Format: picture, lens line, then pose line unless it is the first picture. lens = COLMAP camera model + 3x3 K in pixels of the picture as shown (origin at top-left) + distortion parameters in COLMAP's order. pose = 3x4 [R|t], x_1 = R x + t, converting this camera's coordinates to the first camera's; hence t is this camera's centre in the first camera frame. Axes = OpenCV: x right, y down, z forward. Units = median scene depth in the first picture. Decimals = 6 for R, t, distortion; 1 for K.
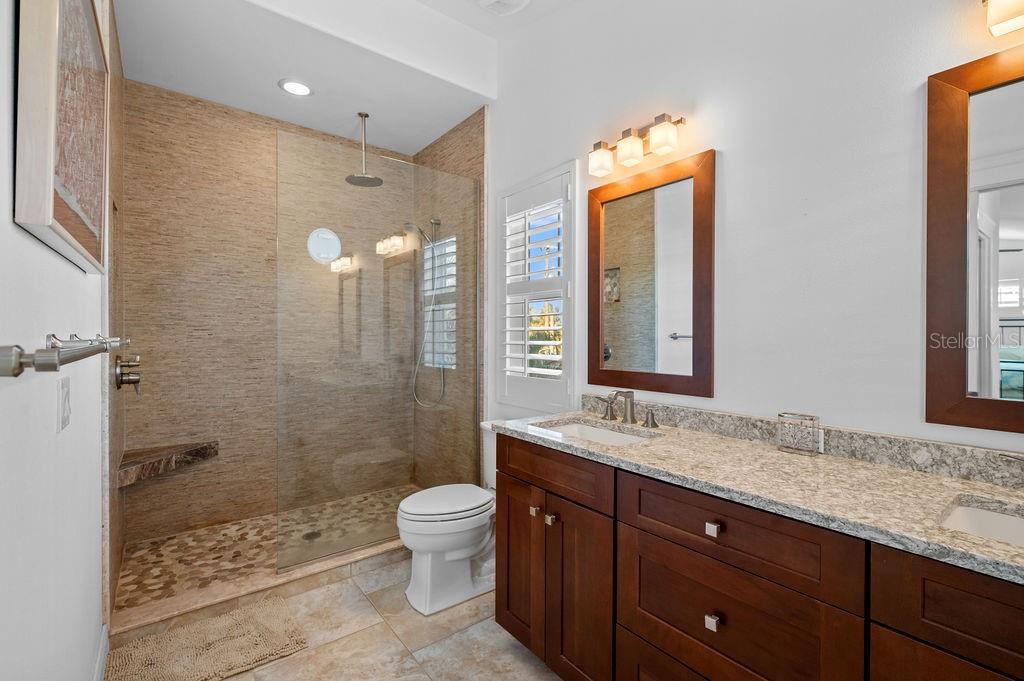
lens RADIAL K [[456.7, 0, 512.0], [0, 456.7, 340.5], [0, 0, 1]] dist [-0.000539, -0.000003]
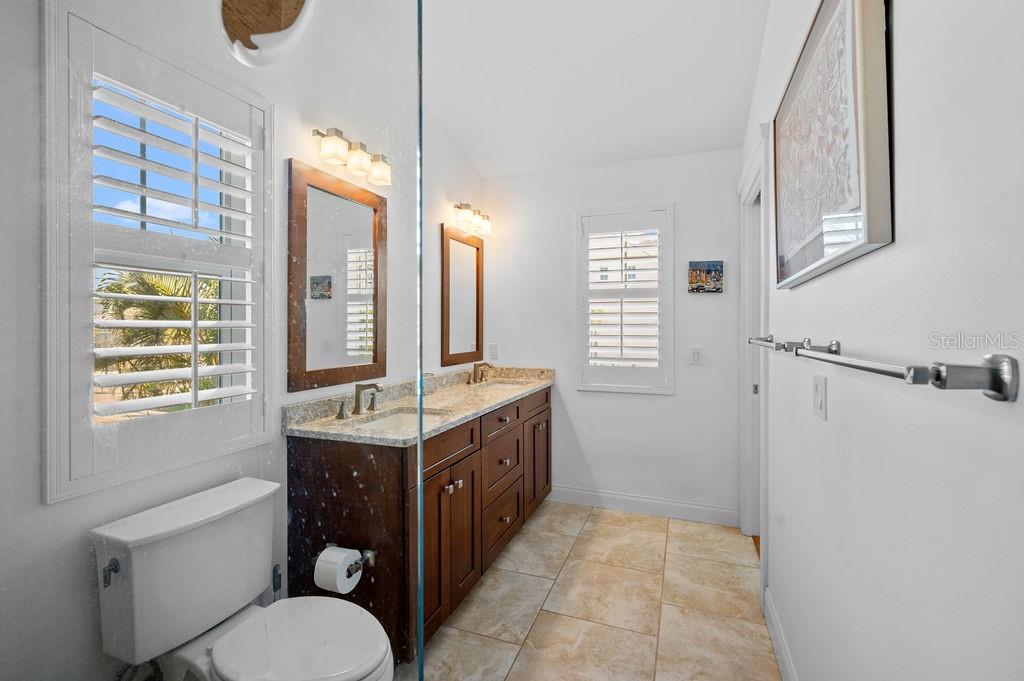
lens RADIAL K [[456.7, 0, 512.0], [0, 456.7, 340.5], [0, 0, 1]] dist [-0.000539, -0.000003]
pose [[-0.519767, -0.035917, 0.853553, -0.943417], [-0.001767, 0.999159, 0.040968, -0.041983], [-0.854306, 0.019785, -0.519393, 1.378999]]
